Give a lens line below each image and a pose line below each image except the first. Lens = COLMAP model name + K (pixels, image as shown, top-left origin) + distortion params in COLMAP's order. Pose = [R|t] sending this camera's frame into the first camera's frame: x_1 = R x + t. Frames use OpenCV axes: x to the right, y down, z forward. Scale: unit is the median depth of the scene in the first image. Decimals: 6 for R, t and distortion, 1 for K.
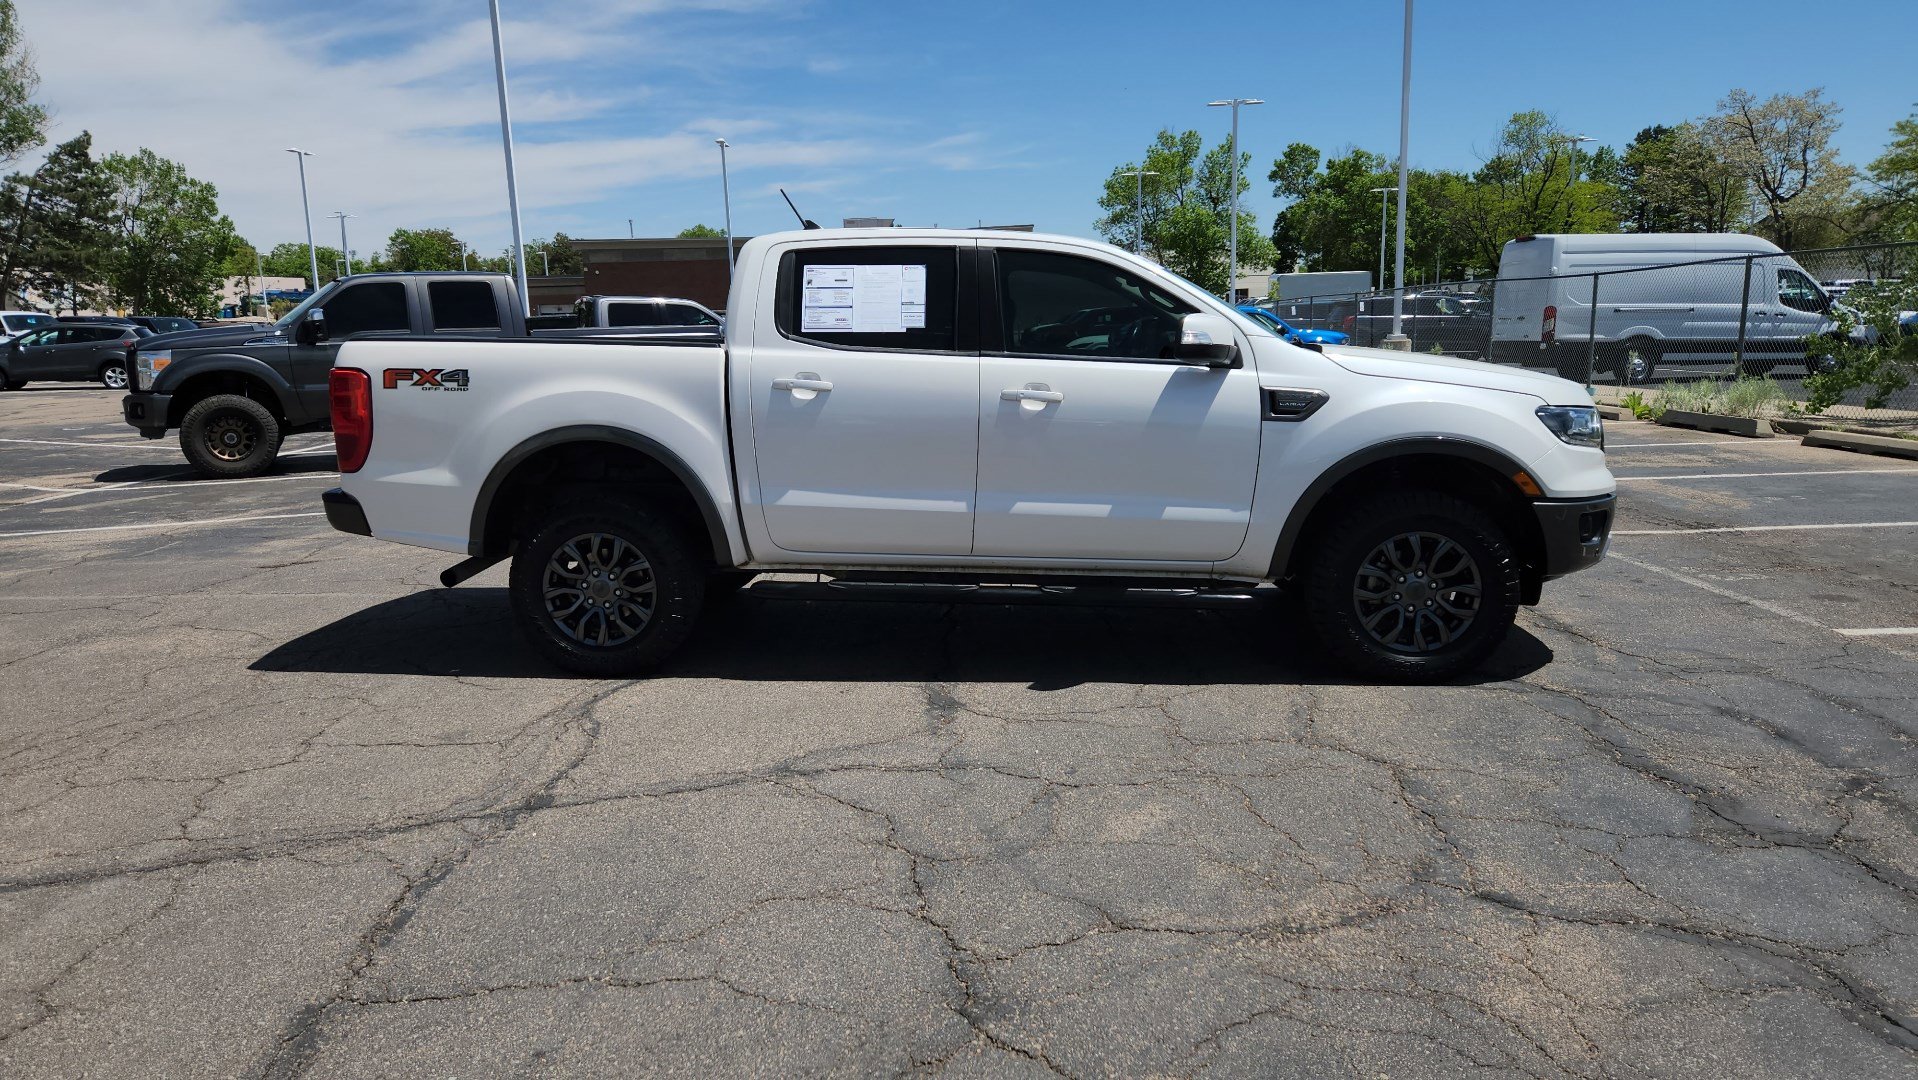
lens RADIAL K [[1281.0, 0, 924.9], [0, 1281.0, 534.8], [0, 0, 1]] dist [0.072322, -0.059369]
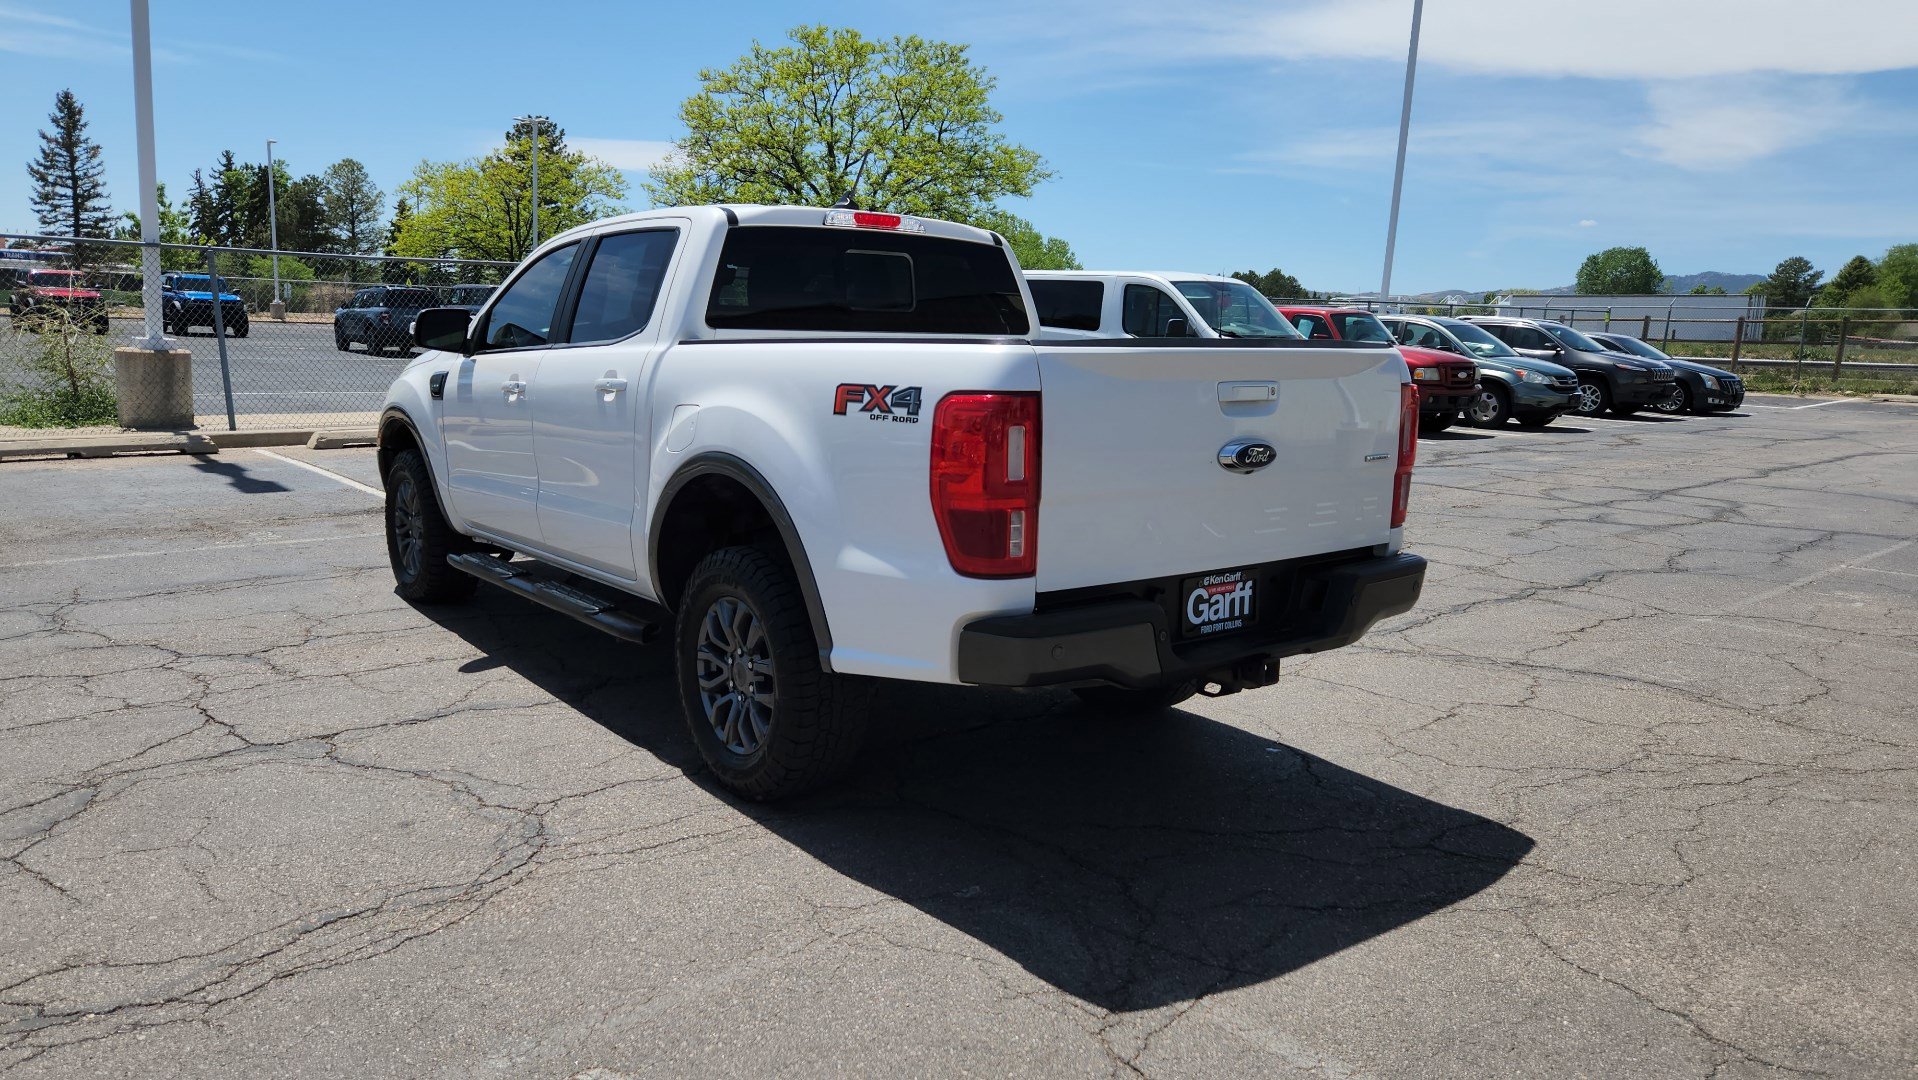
lens RADIAL K [[1281.0, 0, 929.0], [0, 1281.0, 541.5], [0, 0, 1]] dist [0.072322, -0.059369]
pose [[-0.674096, -0.121828, 0.728528, -0.835552], [0.105135, 0.960437, 0.257889, -0.266420], [-0.731124, 0.250436, -0.634618, 1.730477]]
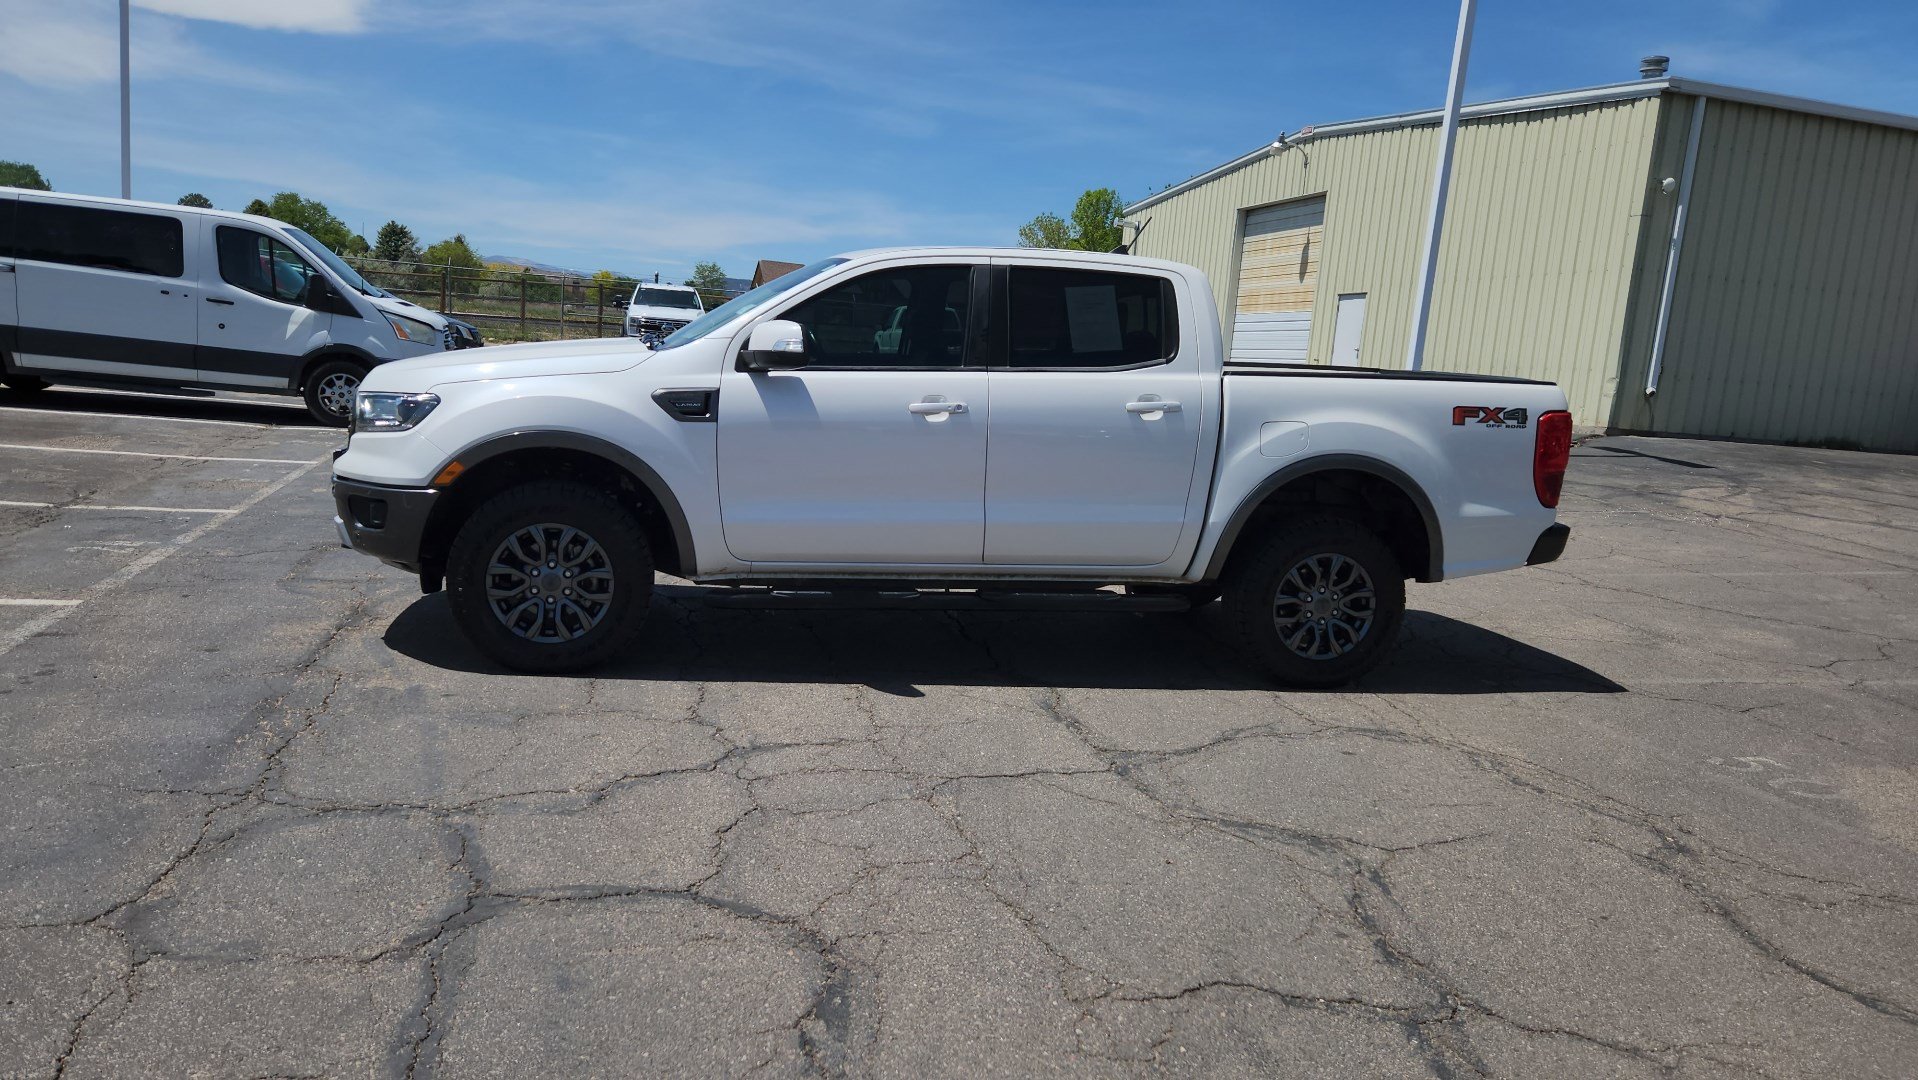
lens RADIAL K [[1281.0, 0, 925.7], [0, 1281.0, 536.2], [0, 0, 1]] dist [0.072322, -0.059369]
pose [[-0.962697, -0.007775, -0.270471, 0.387328], [-0.095040, 0.945615, 0.311095, -0.373360], [0.253343, 0.325196, -0.911079, 2.244498]]
